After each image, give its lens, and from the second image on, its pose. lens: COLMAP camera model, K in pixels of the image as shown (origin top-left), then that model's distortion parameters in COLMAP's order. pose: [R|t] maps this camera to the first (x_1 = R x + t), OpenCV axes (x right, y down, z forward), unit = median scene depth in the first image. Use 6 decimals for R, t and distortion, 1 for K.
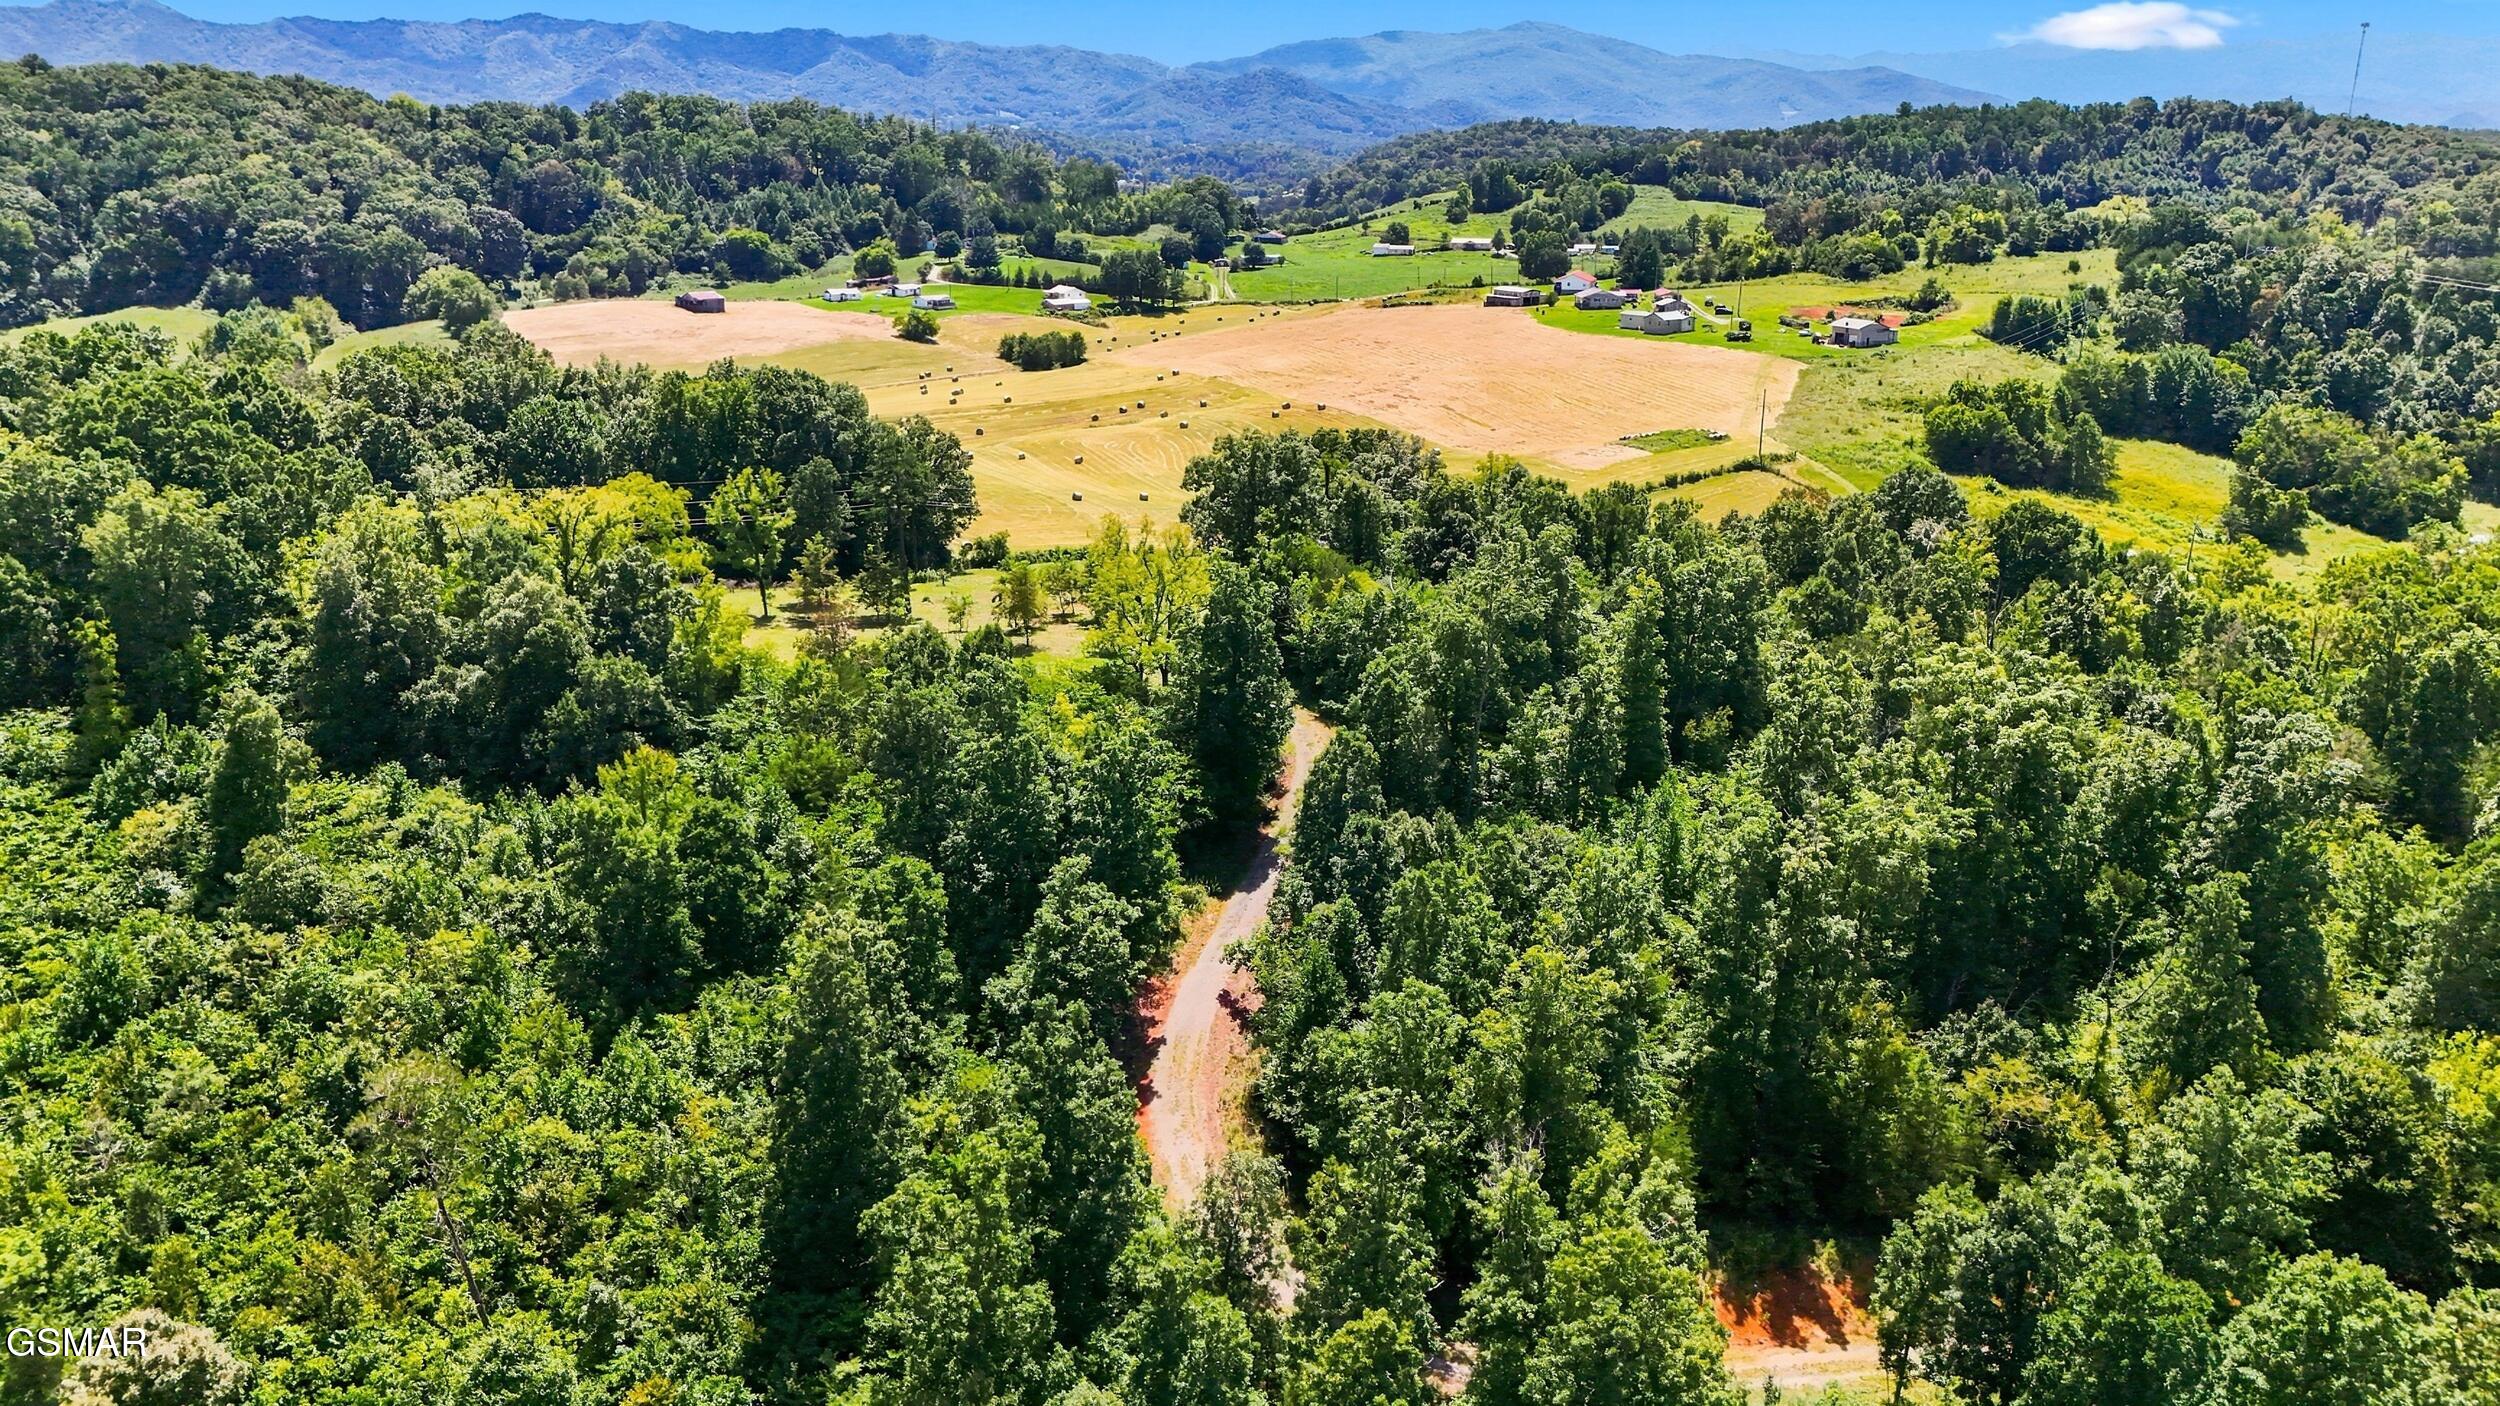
lens RADIAL K [[1826.0, 0, 1250.0], [0, 1826.0, 703.0], [0, 0, 1]] dist [0.089322, -0.097128]
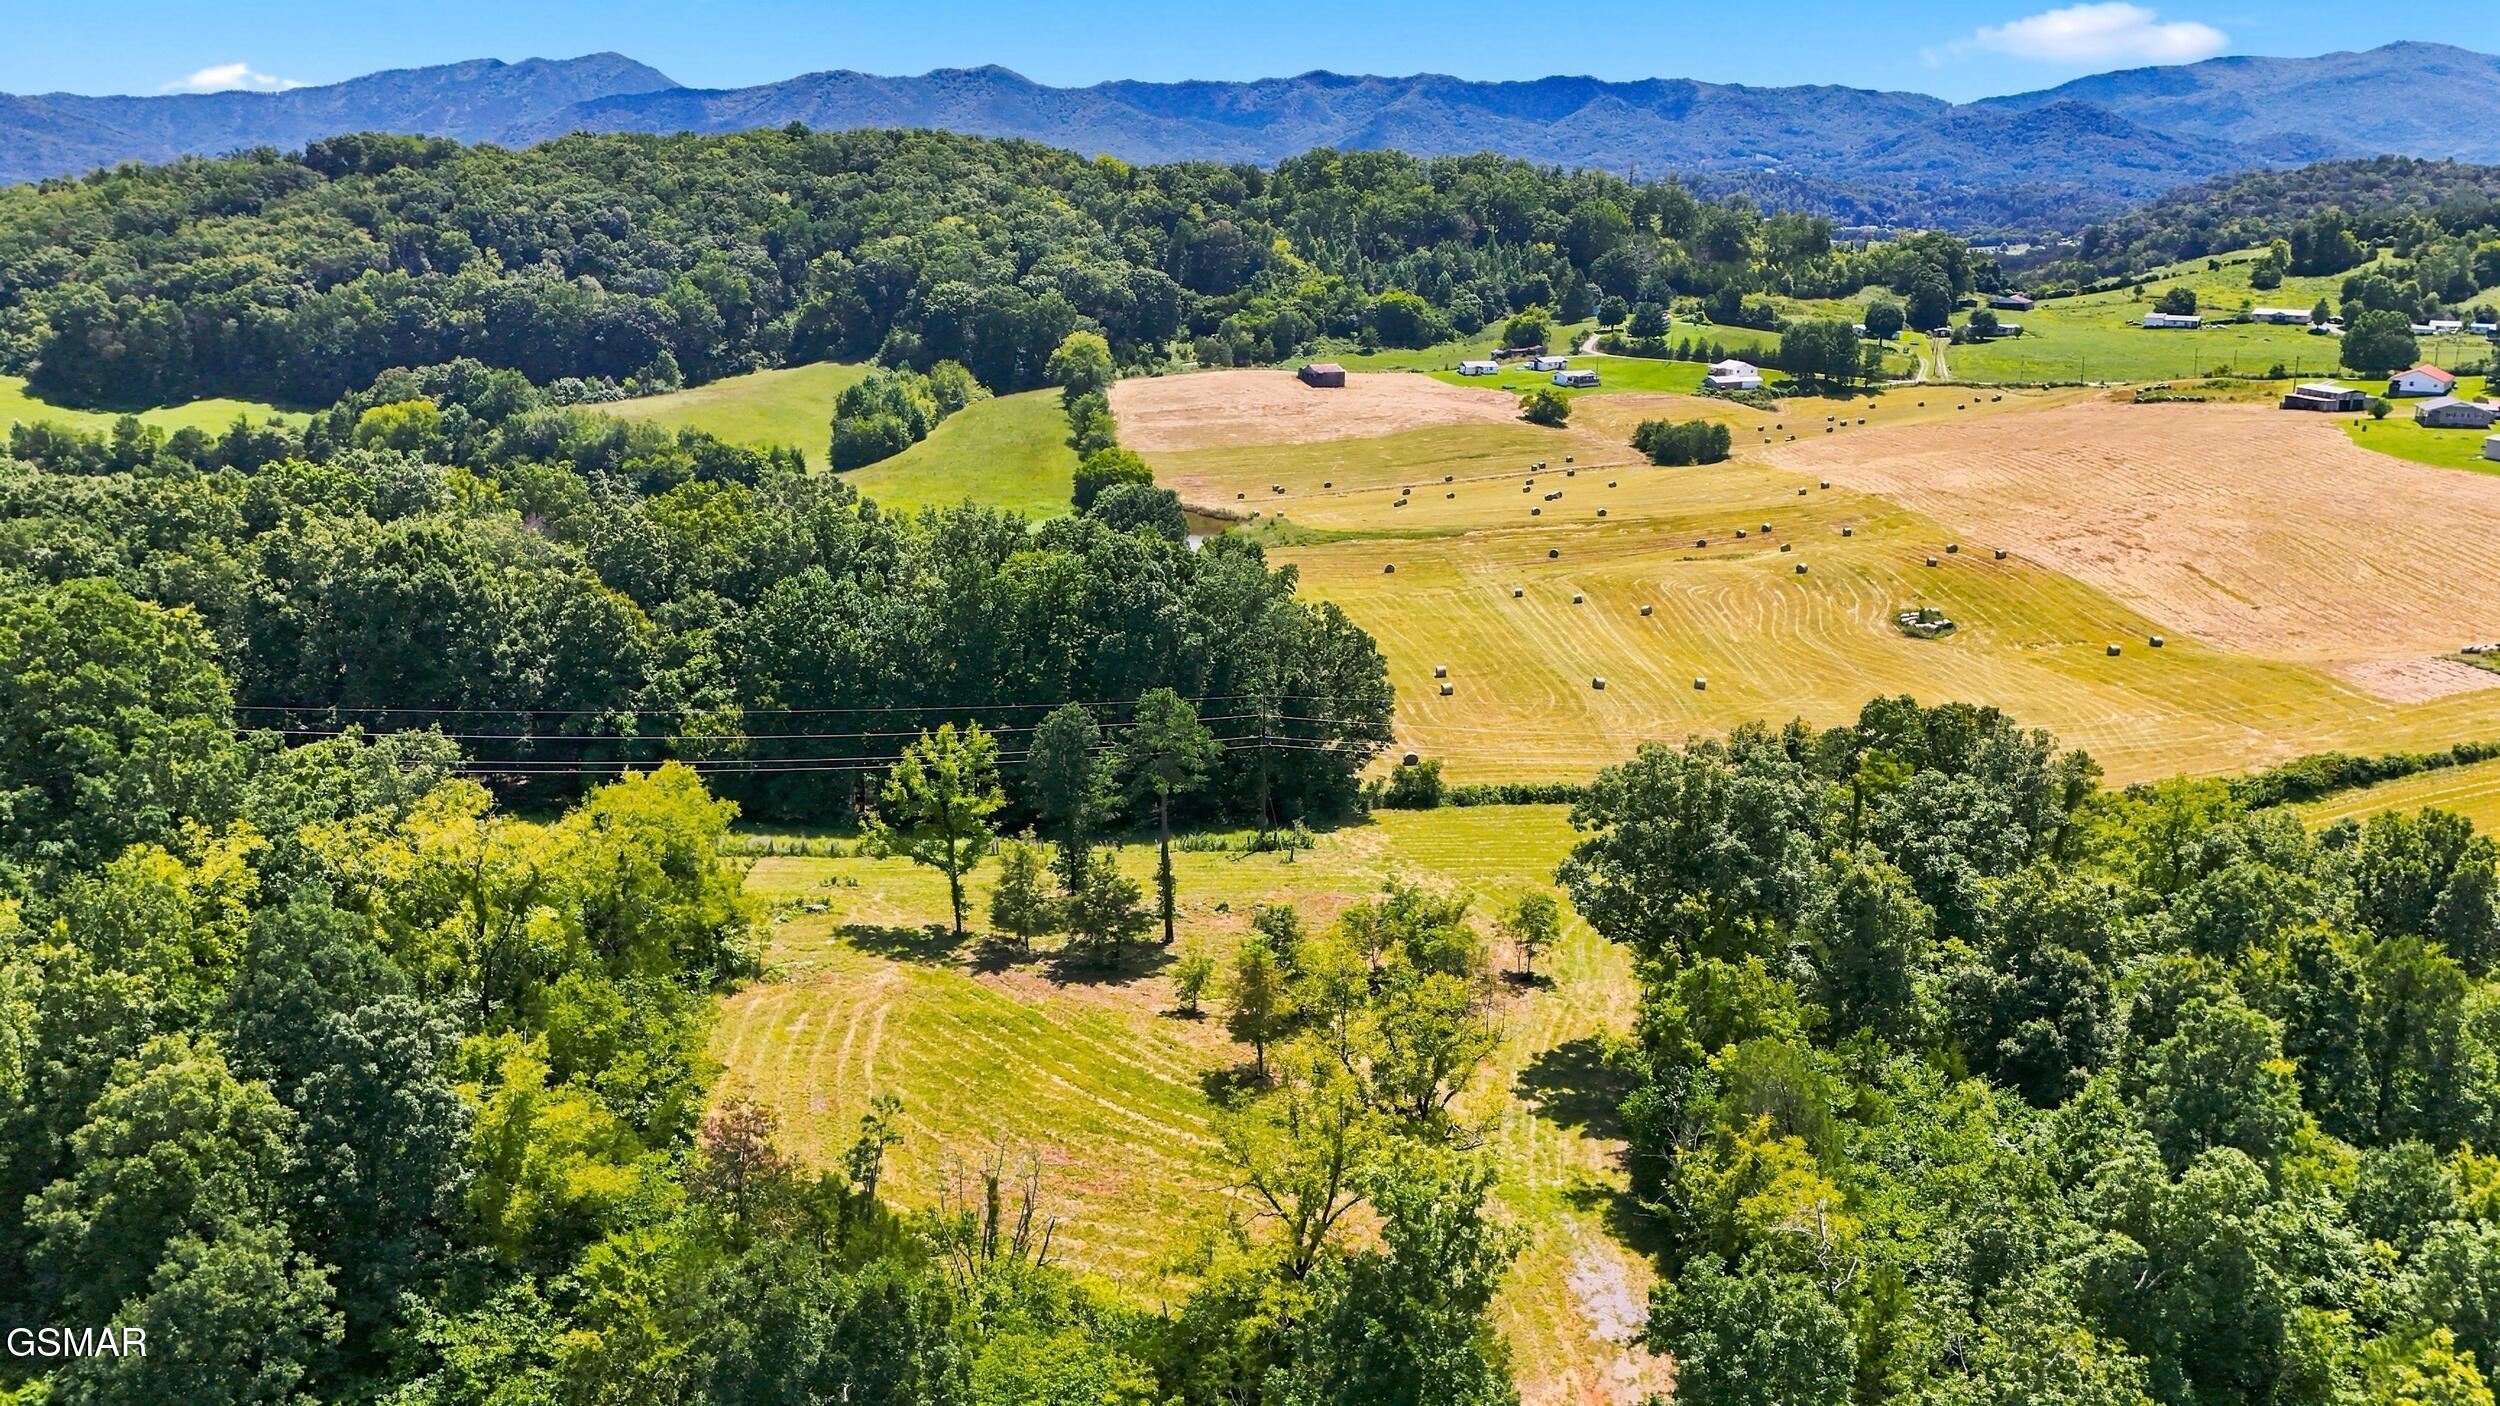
lens RADIAL K [[1826.0, 0, 1250.0], [0, 1826.0, 703.0], [0, 0, 1]] dist [0.089322, -0.097128]
pose [[0.925353, 0.101827, -0.365175, 0.020736], [-0.109721, 0.993962, -0.000874, -0.036982], [0.362882, 0.040876, 0.930938, 0.100854]]
